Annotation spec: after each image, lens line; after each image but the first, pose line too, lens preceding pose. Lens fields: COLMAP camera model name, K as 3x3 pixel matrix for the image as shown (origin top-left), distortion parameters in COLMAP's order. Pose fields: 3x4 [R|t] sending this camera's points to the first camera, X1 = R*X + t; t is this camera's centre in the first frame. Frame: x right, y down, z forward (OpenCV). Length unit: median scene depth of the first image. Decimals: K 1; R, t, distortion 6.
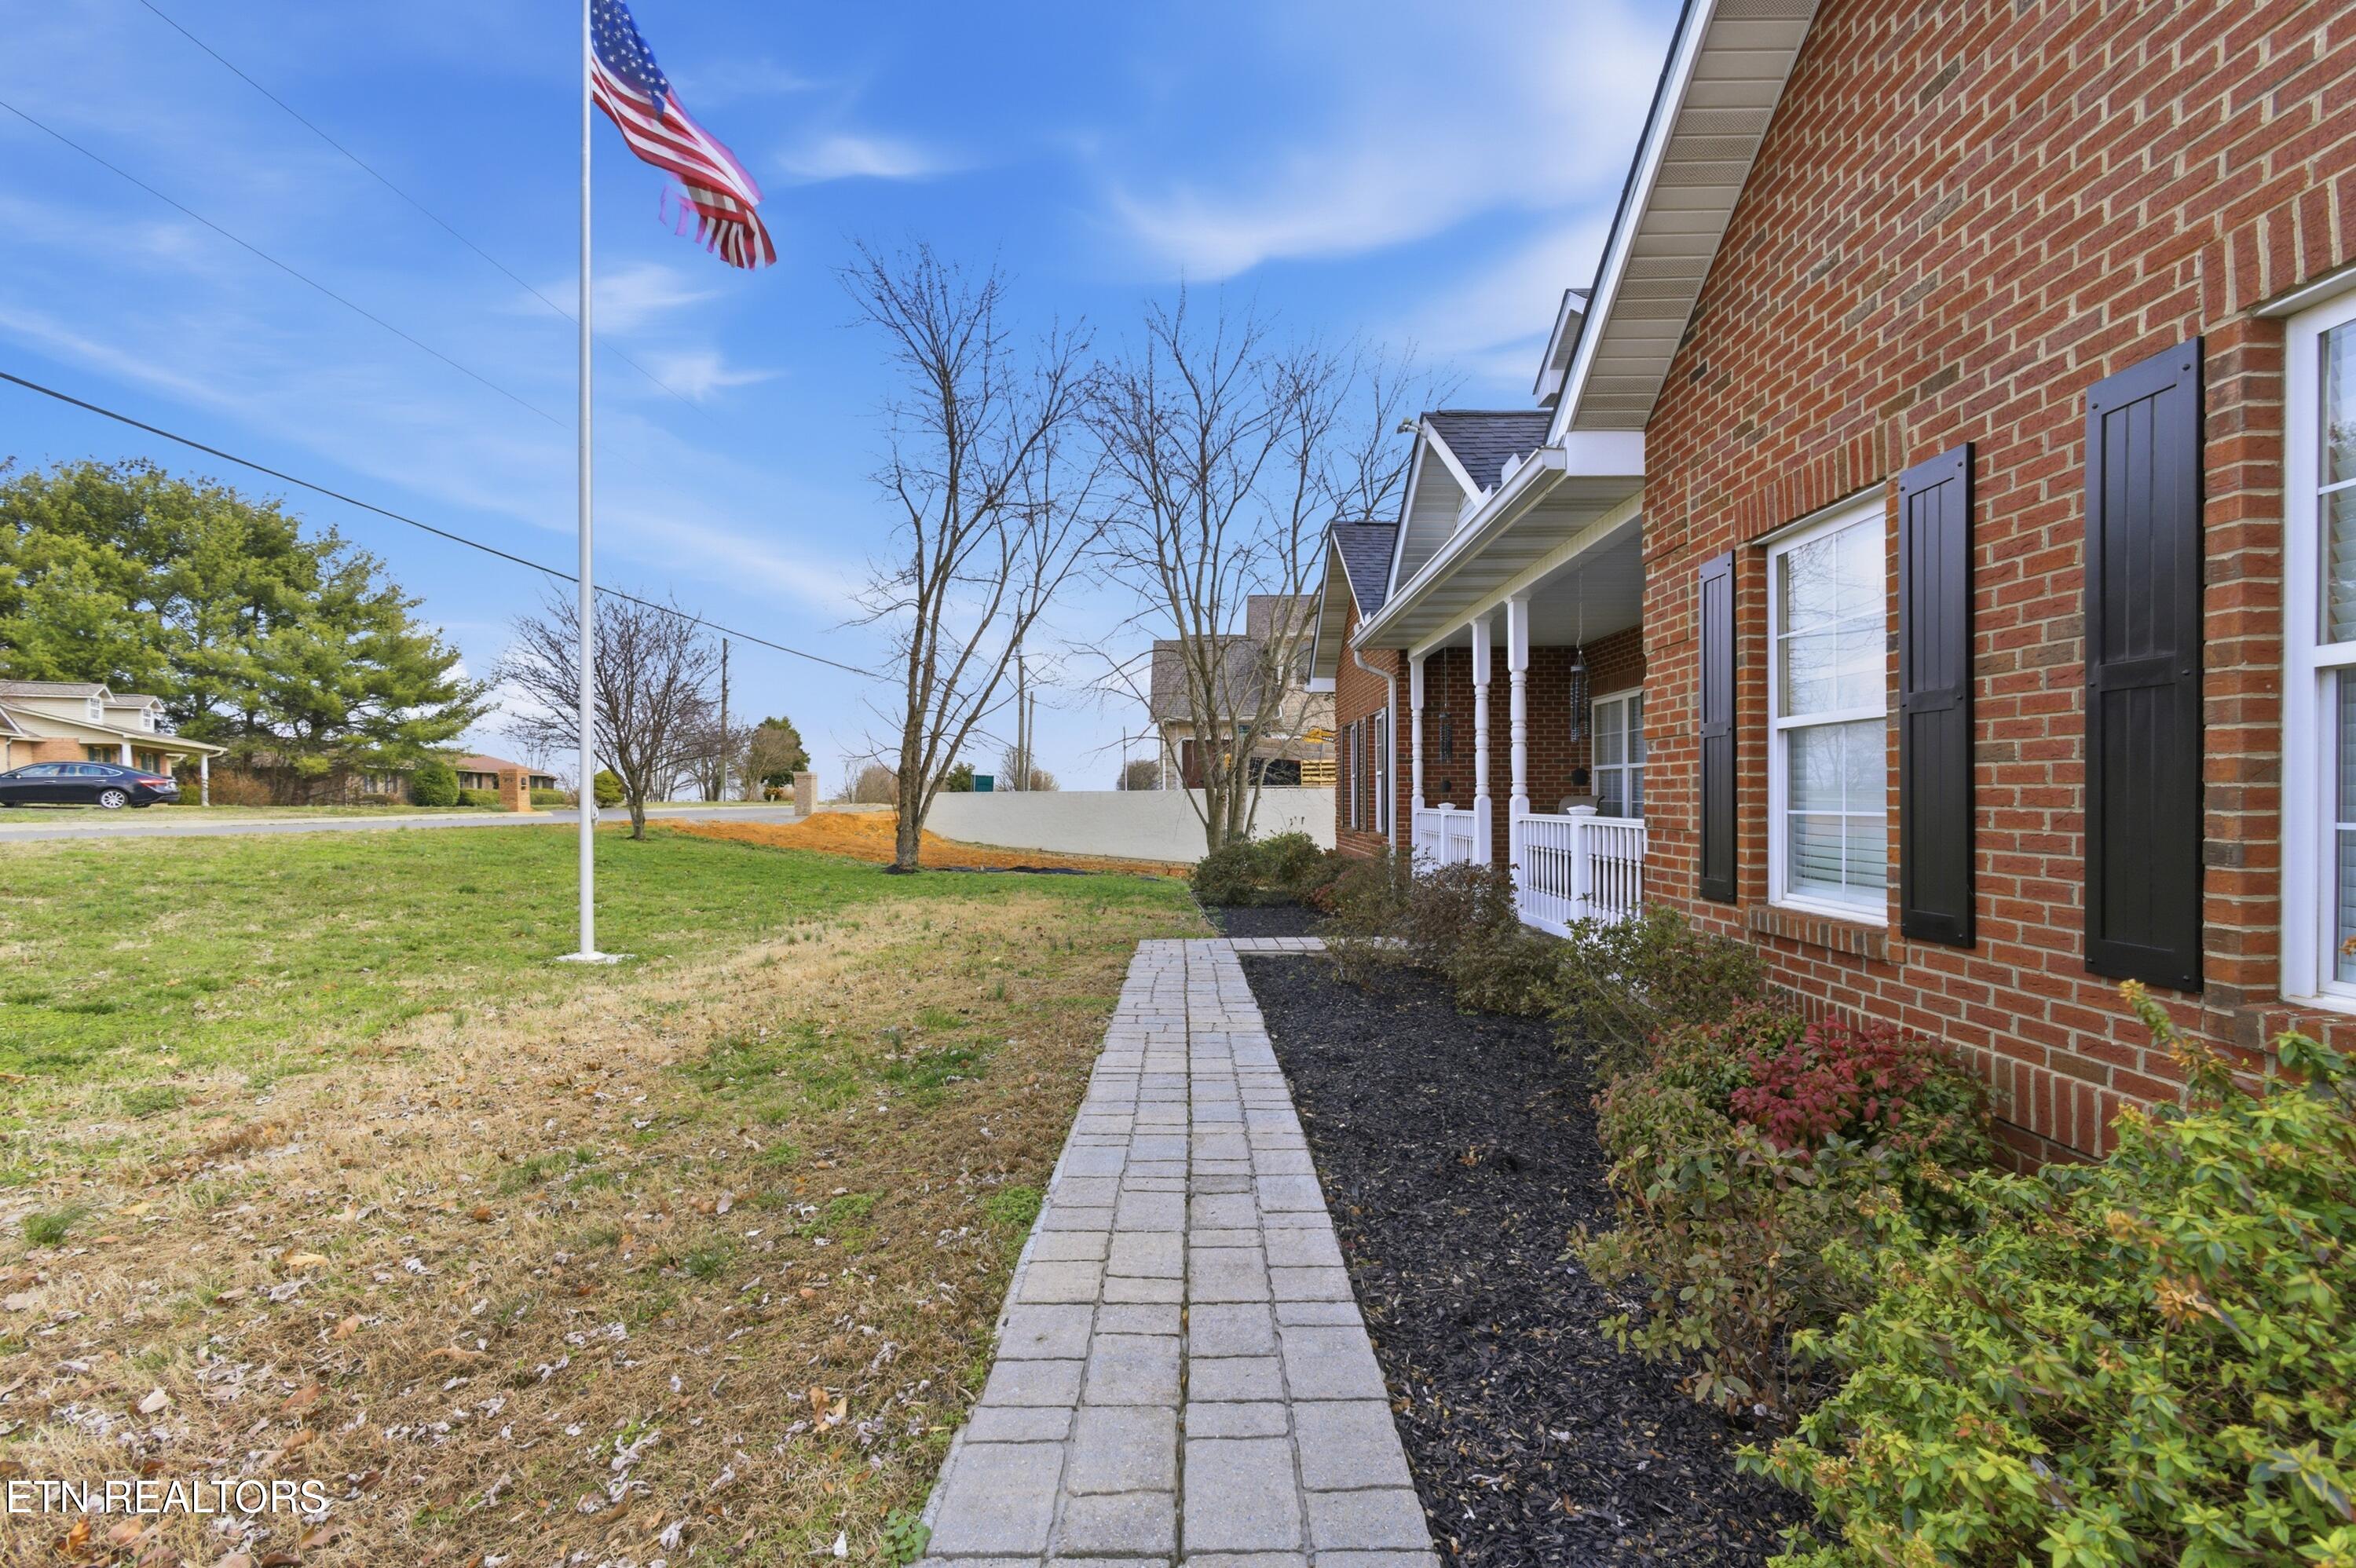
lens RADIAL K [[987.1, 0, 1178.0], [0, 987.1, 784.0], [0, 0, 1]] dist [0.000904, 0.000036]
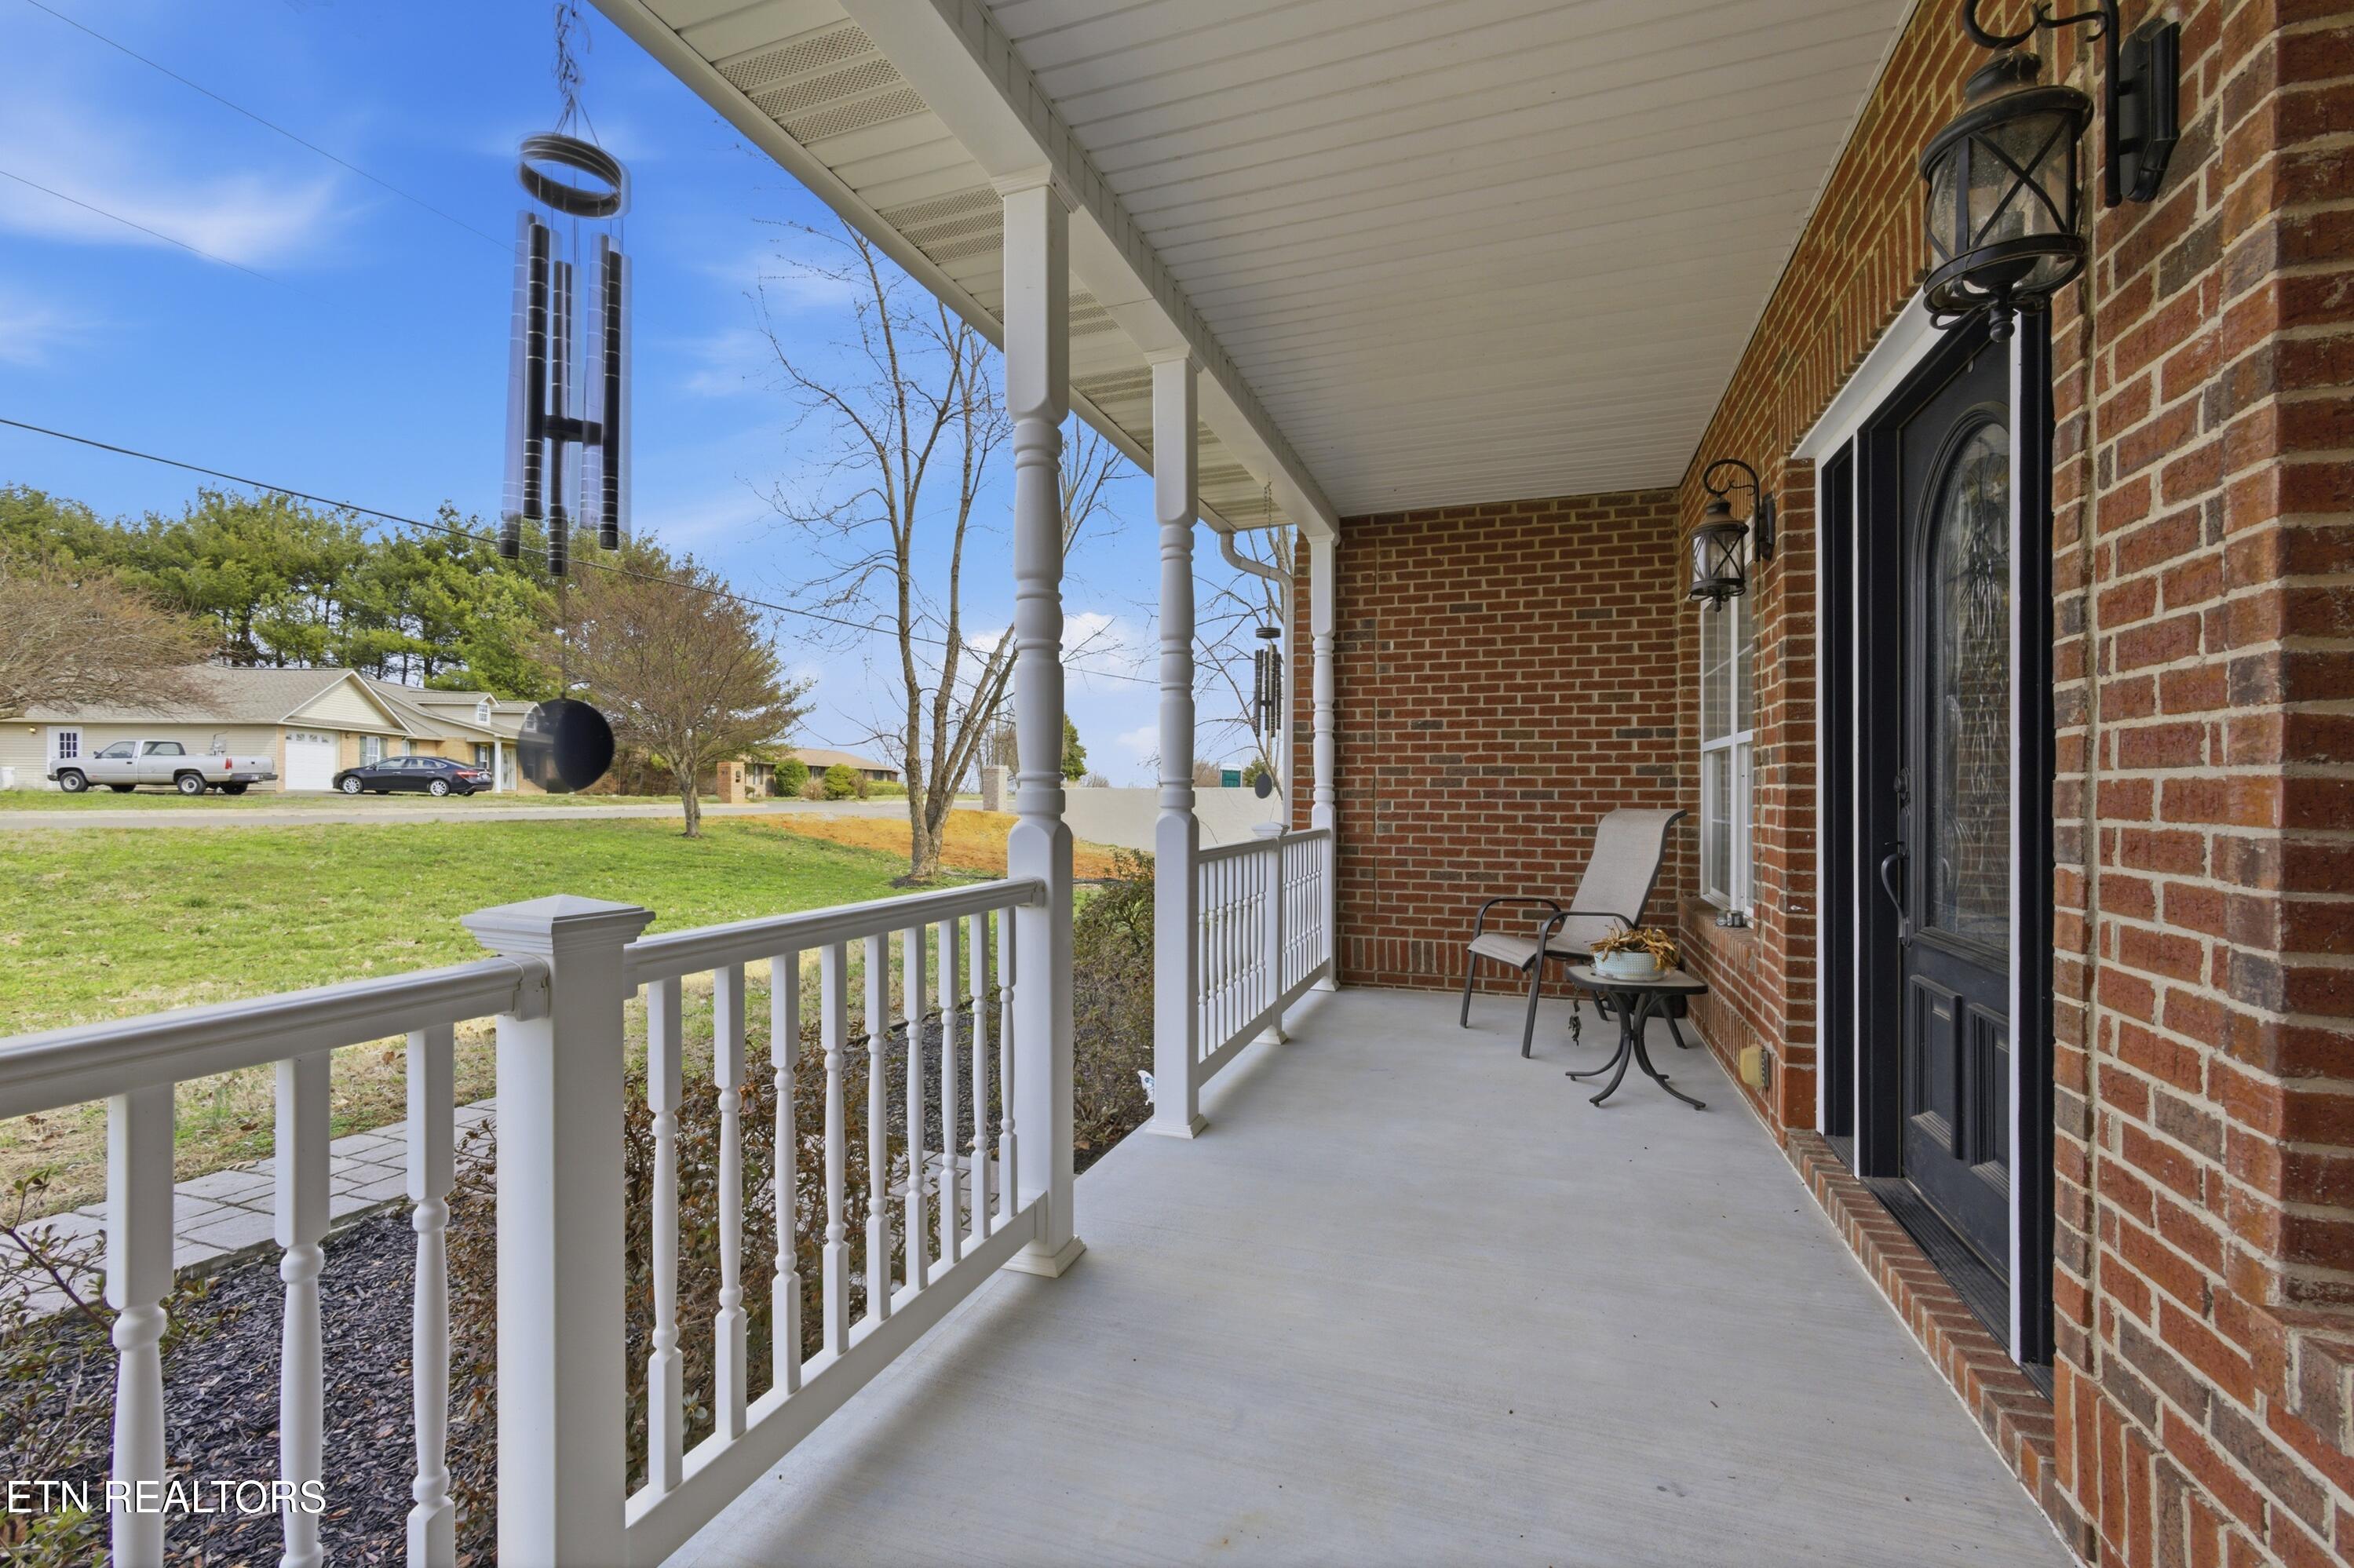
lens RADIAL K [[986.3, 0, 1177.0], [0, 986.3, 784.0], [0, 0, 1]] dist [0.000904, 0.000036]
pose [[0.946569, 0.007590, -0.322413, 0.113563], [-0.006592, 0.999970, 0.004188, -0.000080], [0.322435, -0.001839, 0.946590, 0.165946]]
